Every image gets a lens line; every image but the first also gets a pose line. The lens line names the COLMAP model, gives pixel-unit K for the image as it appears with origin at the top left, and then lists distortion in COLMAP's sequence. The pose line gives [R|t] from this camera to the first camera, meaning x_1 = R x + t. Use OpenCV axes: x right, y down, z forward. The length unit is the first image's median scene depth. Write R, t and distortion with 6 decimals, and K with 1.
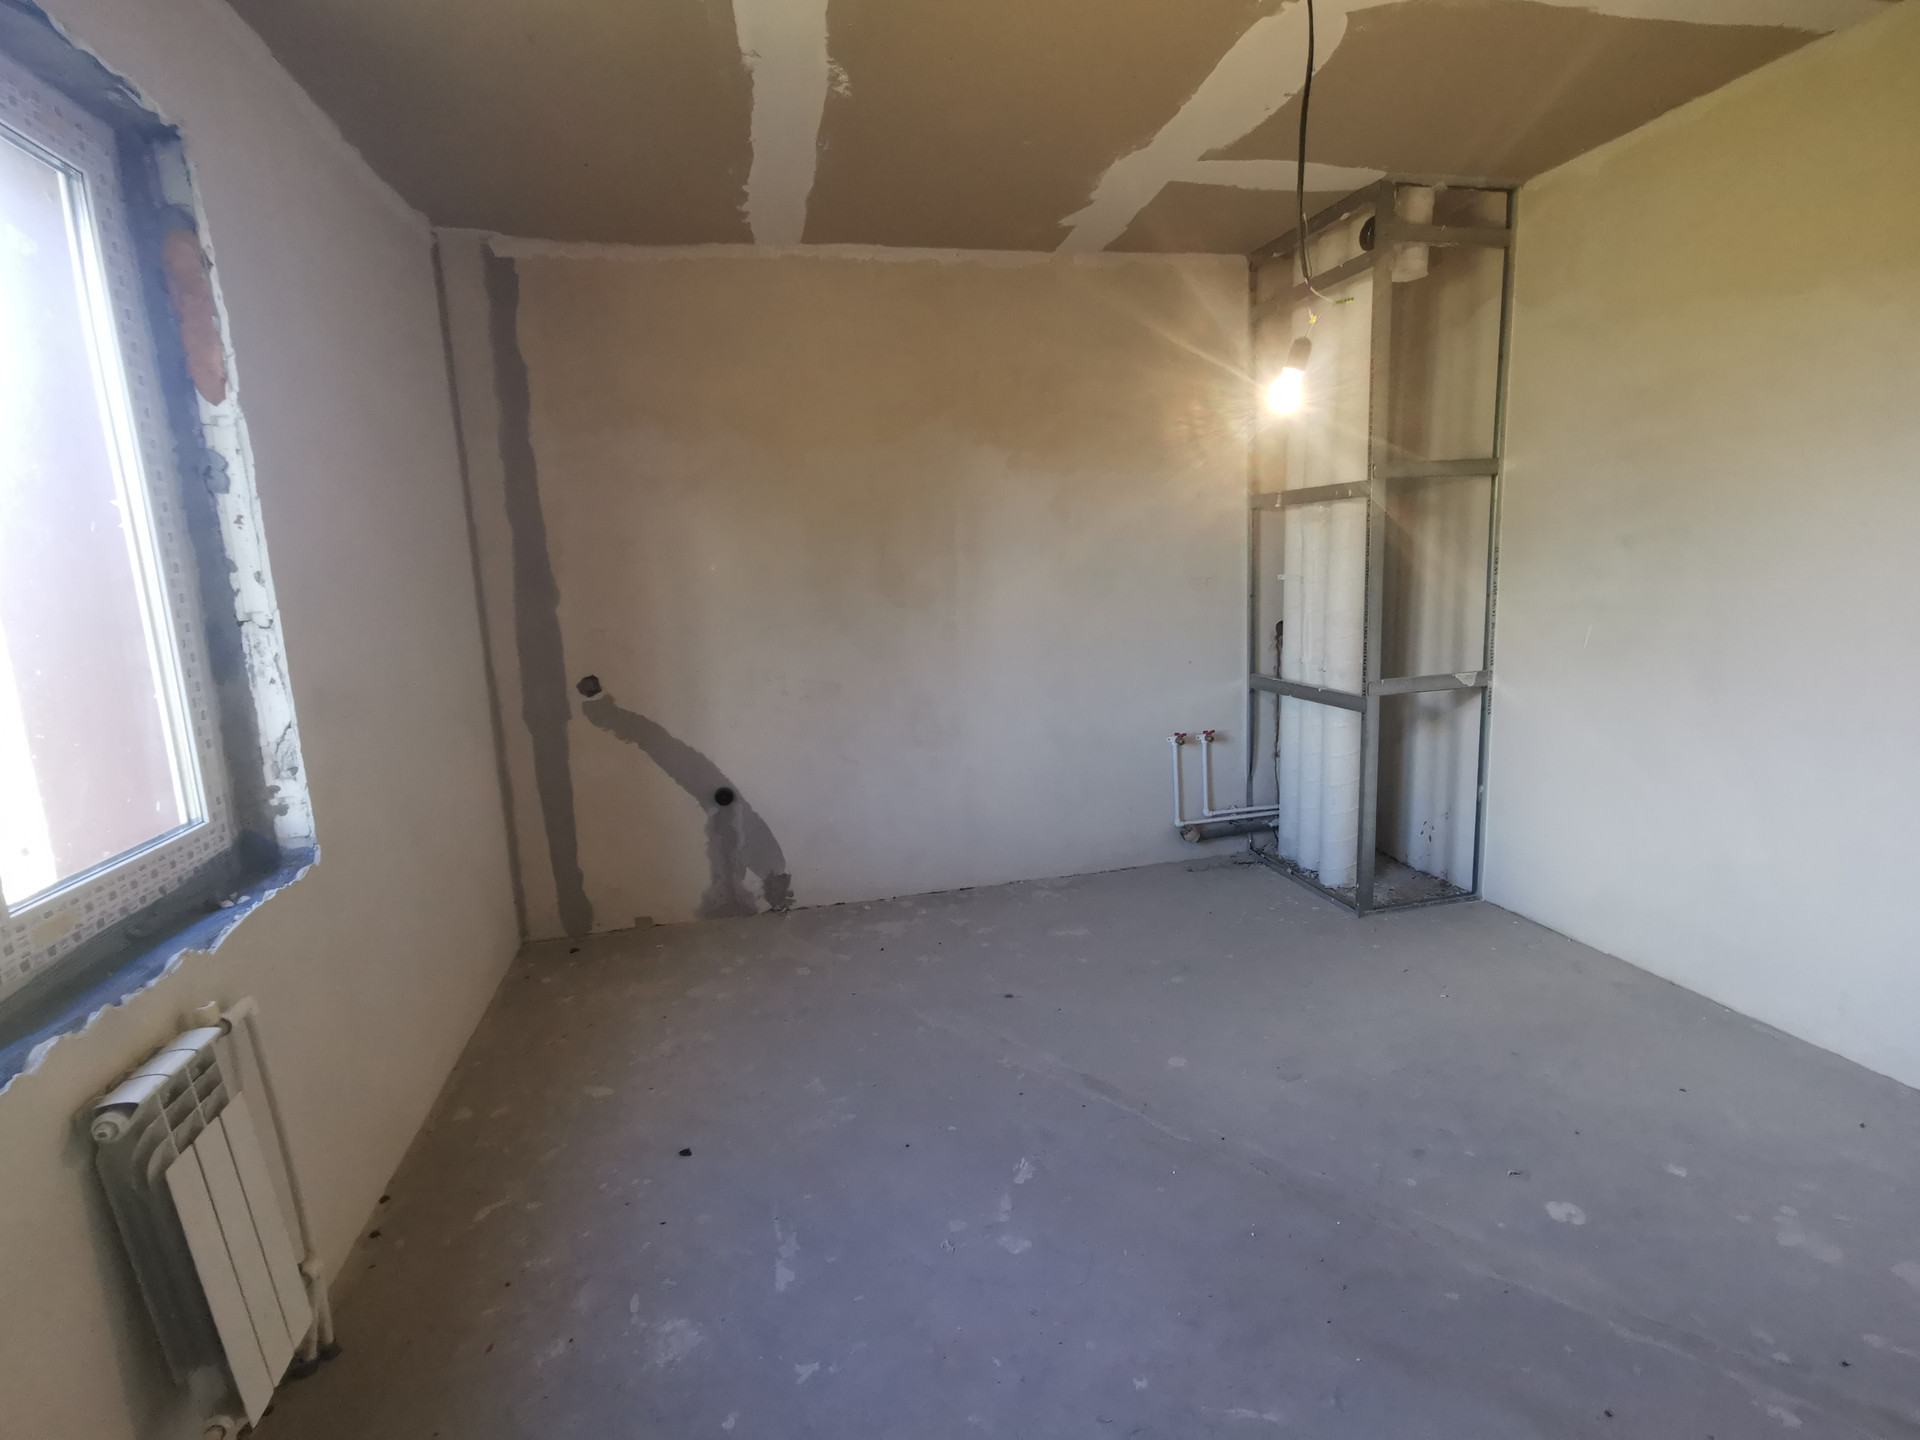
lens RADIAL K [[947.0, 0, 960.7], [0, 947.0, 732.2], [0, 0, 1]] dist [-0.036963, 0.035825]
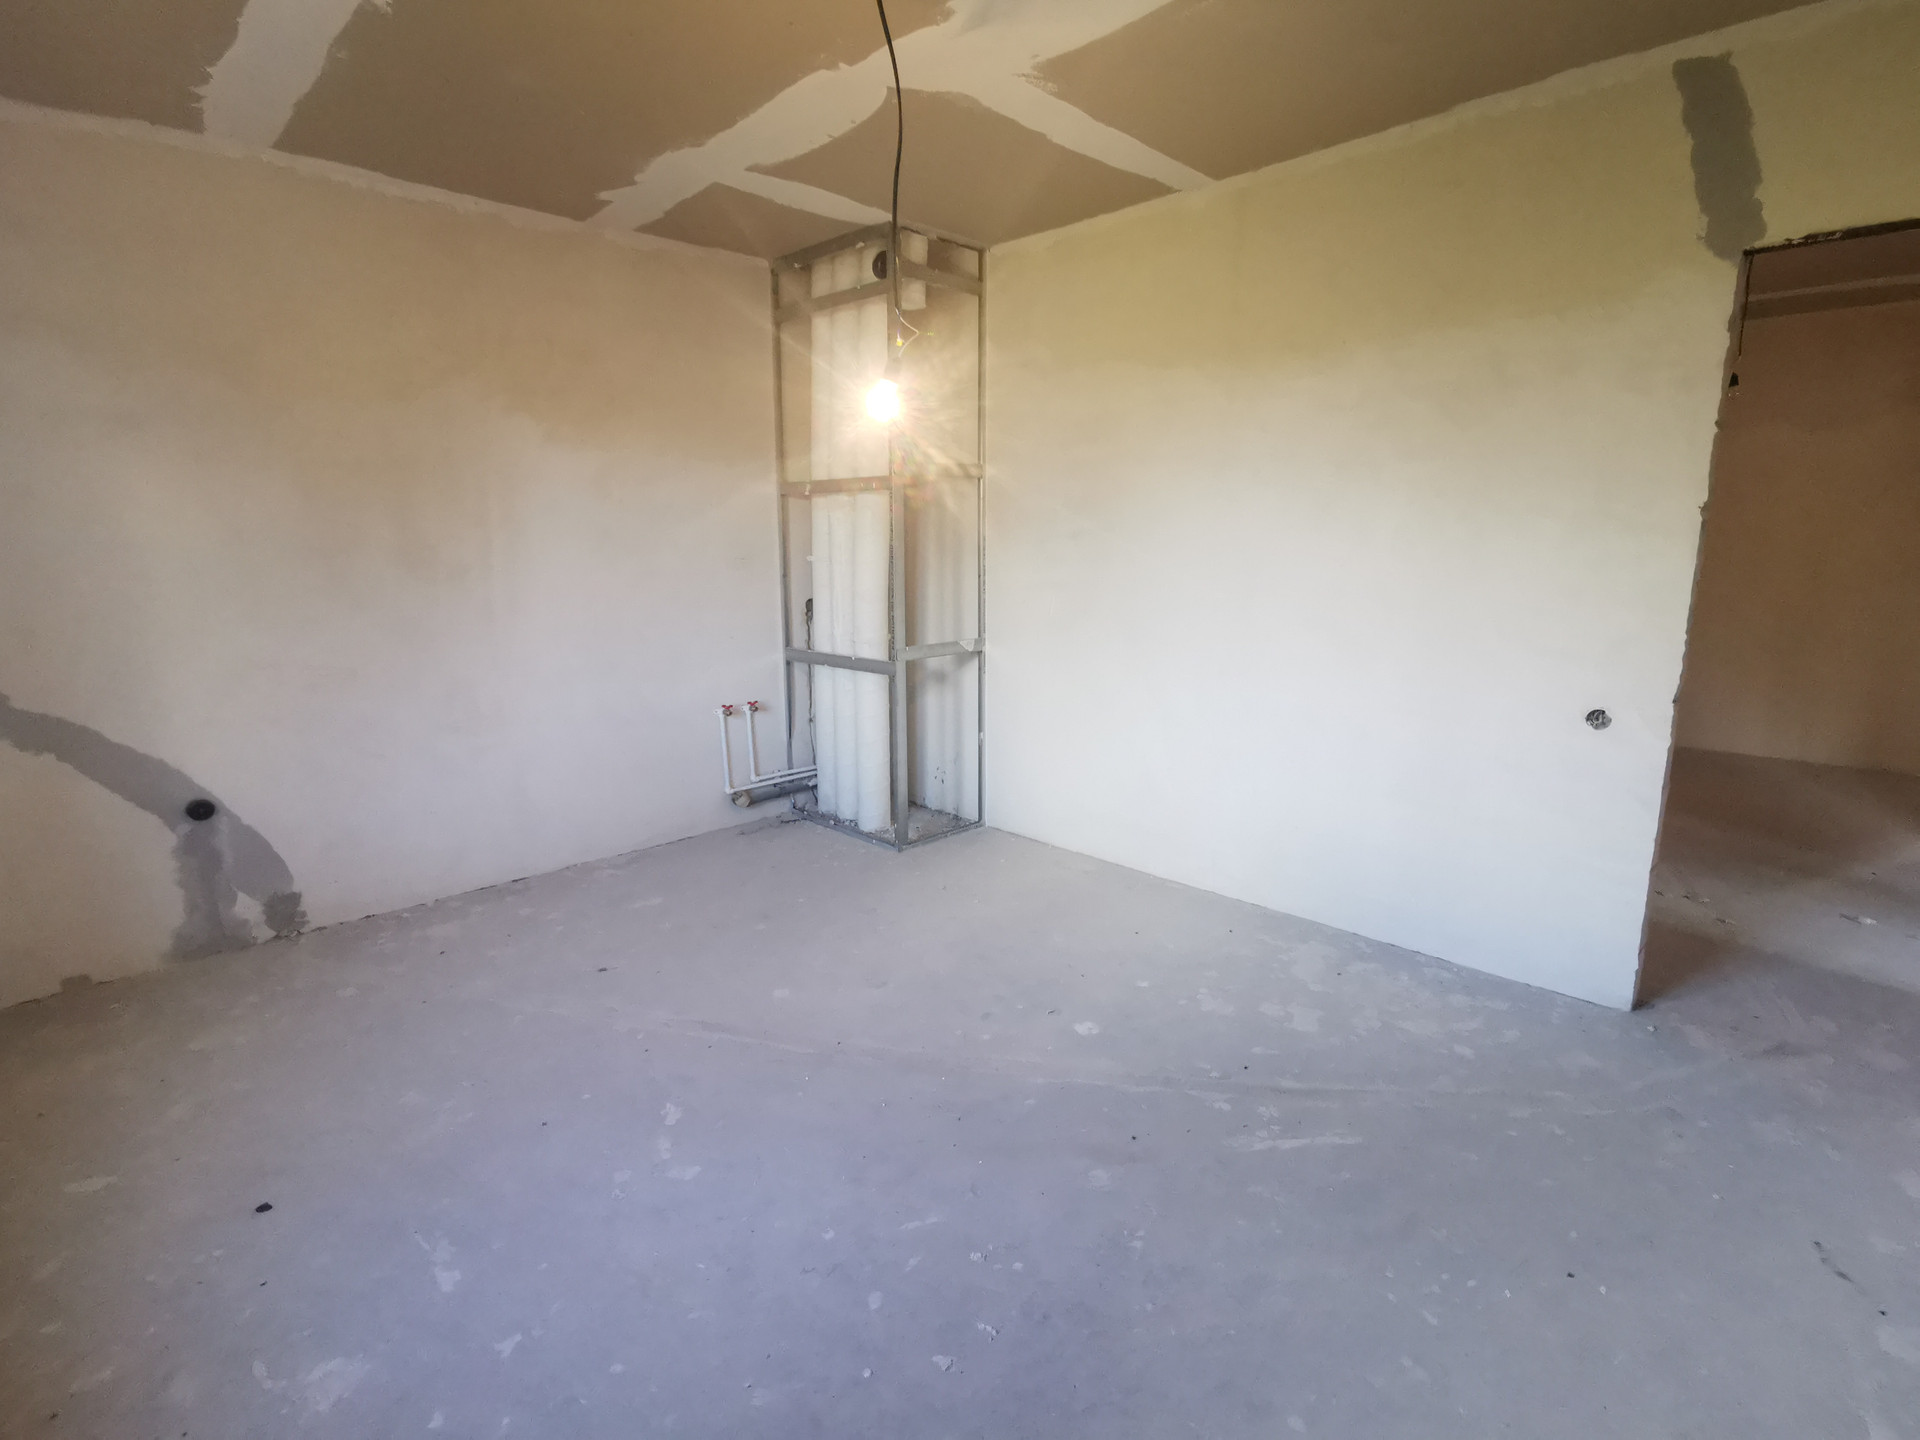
lens RADIAL K [[947.0, 0, 960.7], [0, 947.0, 732.2], [0, 0, 1]] dist [-0.036963, 0.035825]
pose [[0.856028, -0.068659, 0.512349, -0.097172], [0.059974, 0.997638, 0.033489, 0.013142], [-0.513438, 0.002060, 0.858124, -0.043966]]
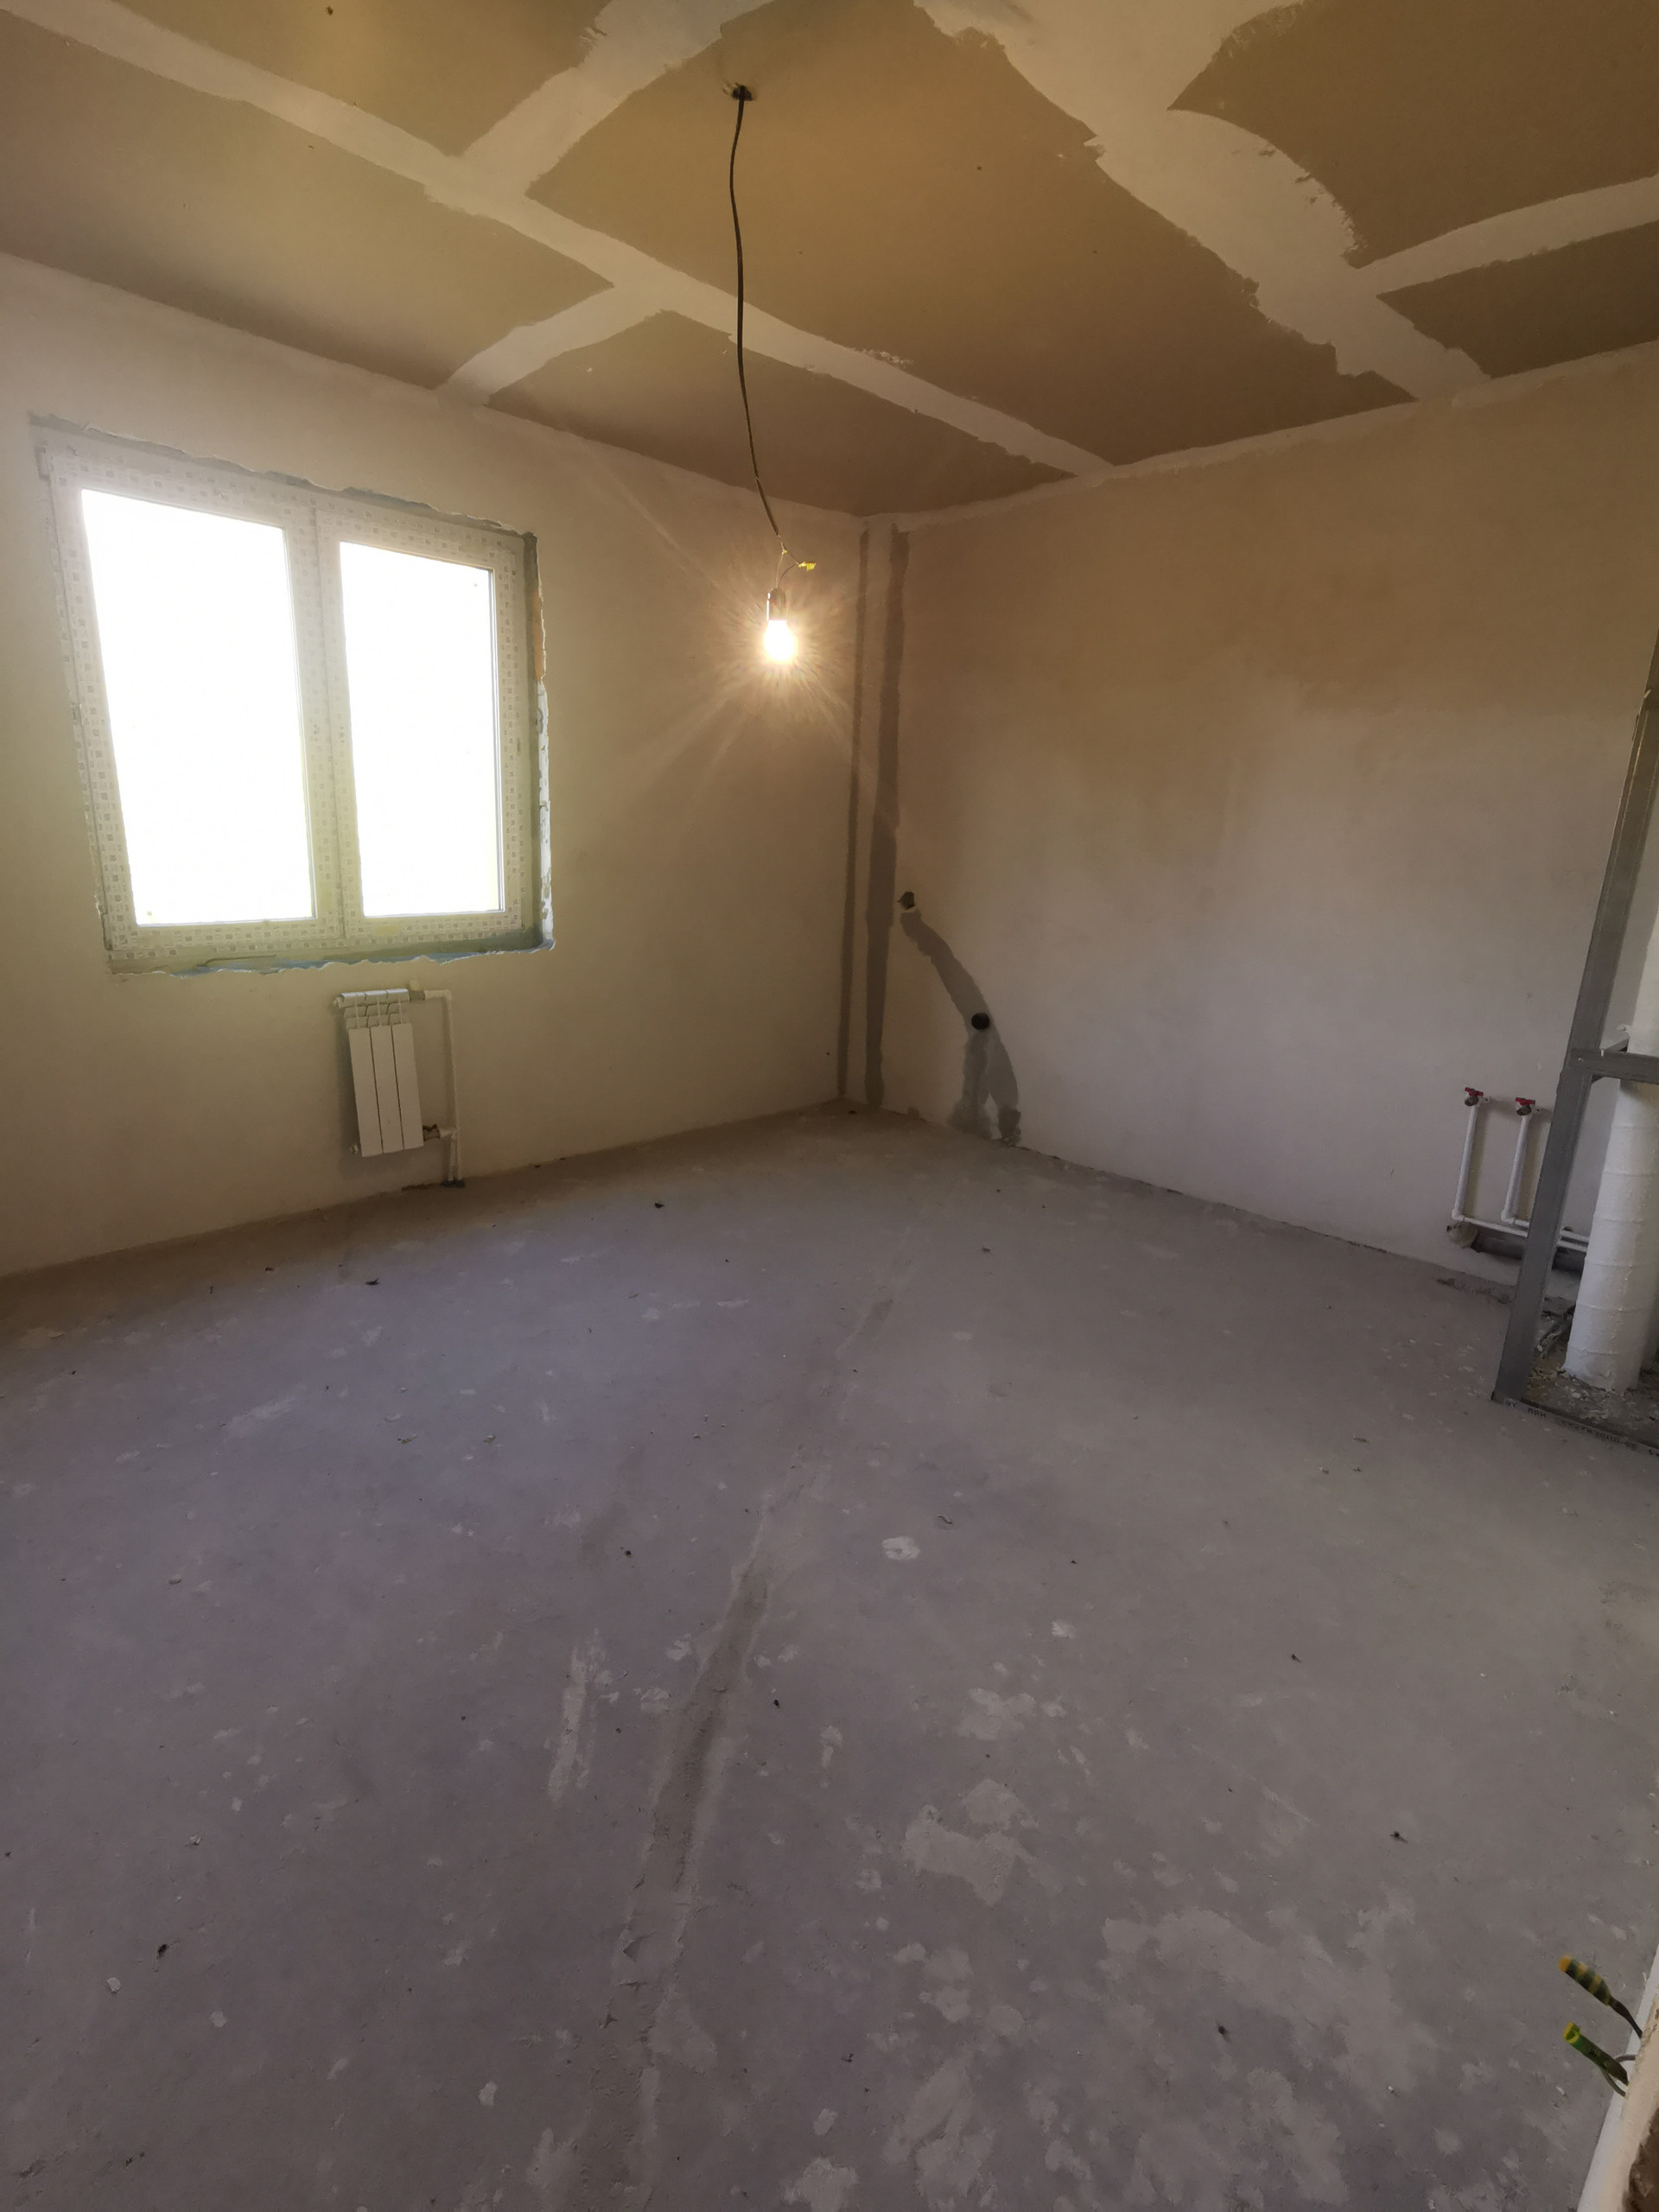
lens RADIAL K [[1091.0, 0, 817.8], [0, 1091.0, 1113.6], [0, 0, 1]] dist [-0.036963, 0.035825]
pose [[0.510004, 0.285775, -0.811313, 0.697568], [-0.210030, 0.956022, 0.204719, -0.047172], [0.834136, 0.065993, 0.547596, 0.171906]]
